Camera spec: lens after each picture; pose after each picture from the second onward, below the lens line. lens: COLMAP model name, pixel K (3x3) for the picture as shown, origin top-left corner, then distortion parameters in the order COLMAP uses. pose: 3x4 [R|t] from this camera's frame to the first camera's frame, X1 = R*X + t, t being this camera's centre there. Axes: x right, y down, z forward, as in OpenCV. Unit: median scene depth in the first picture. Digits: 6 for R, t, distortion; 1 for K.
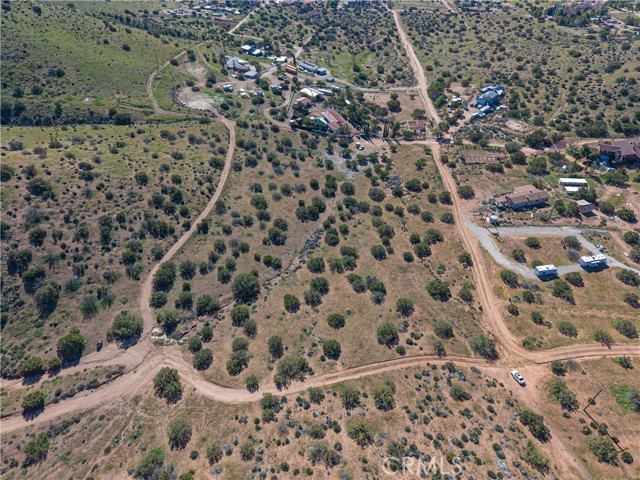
lens RADIAL K [[429.6, 0, 319.1], [0, 429.6, 244.0], [0, 0, 1]] dist [0.026769, -0.033213]
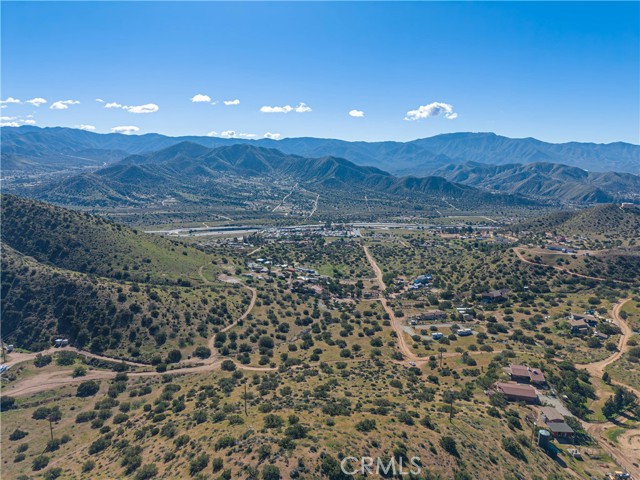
lens RADIAL K [[429.6, 0, 319.9], [0, 429.6, 244.8], [0, 0, 1]] dist [0.026769, -0.033213]
pose [[0.999800, -0.004432, 0.019527, 0.013061], [0.013903, 0.855468, -0.517669, 0.592089], [-0.014410, 0.517837, 0.855358, -0.627562]]
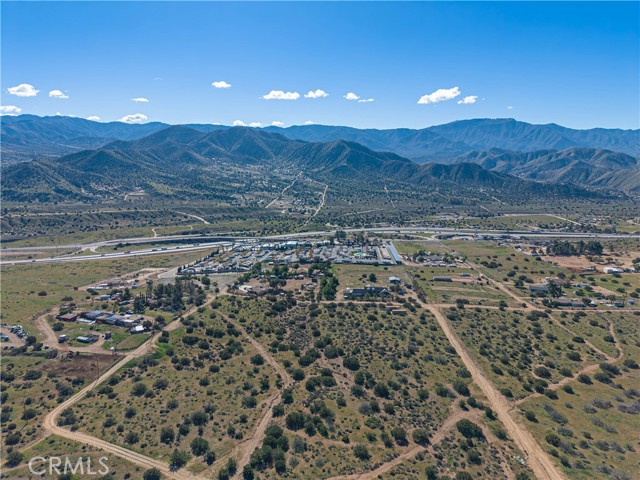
lens RADIAL K [[429.6, 0, 319.1], [0, 429.6, 241.4], [0, 0, 1]] dist [0.026769, -0.033213]
pose [[0.999981, -0.005146, -0.003387, 0.079861], [0.002725, 0.862578, -0.505917, -1.172483], [0.005525, 0.505898, 0.862576, 1.635915]]
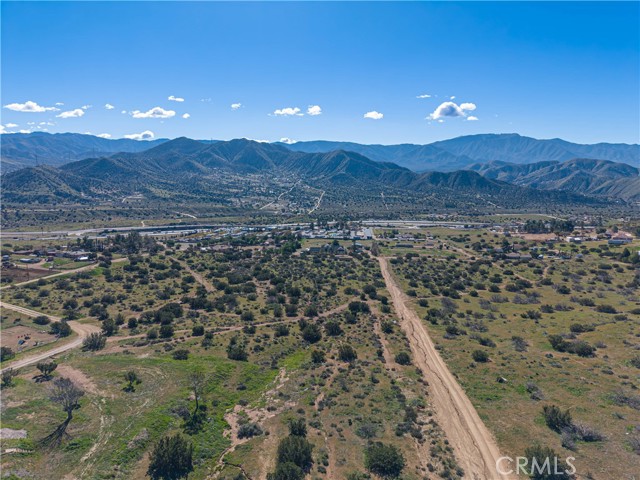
lens RADIAL K [[429.6, 0, 319.4], [0, 429.6, 242.5], [0, 0, 1]] dist [0.026769, -0.033213]
pose [[0.999810, -0.005170, -0.018776, 0.358162], [-0.005721, 0.843628, -0.536897, -0.855410], [0.018616, 0.536903, 0.843439, 1.744708]]
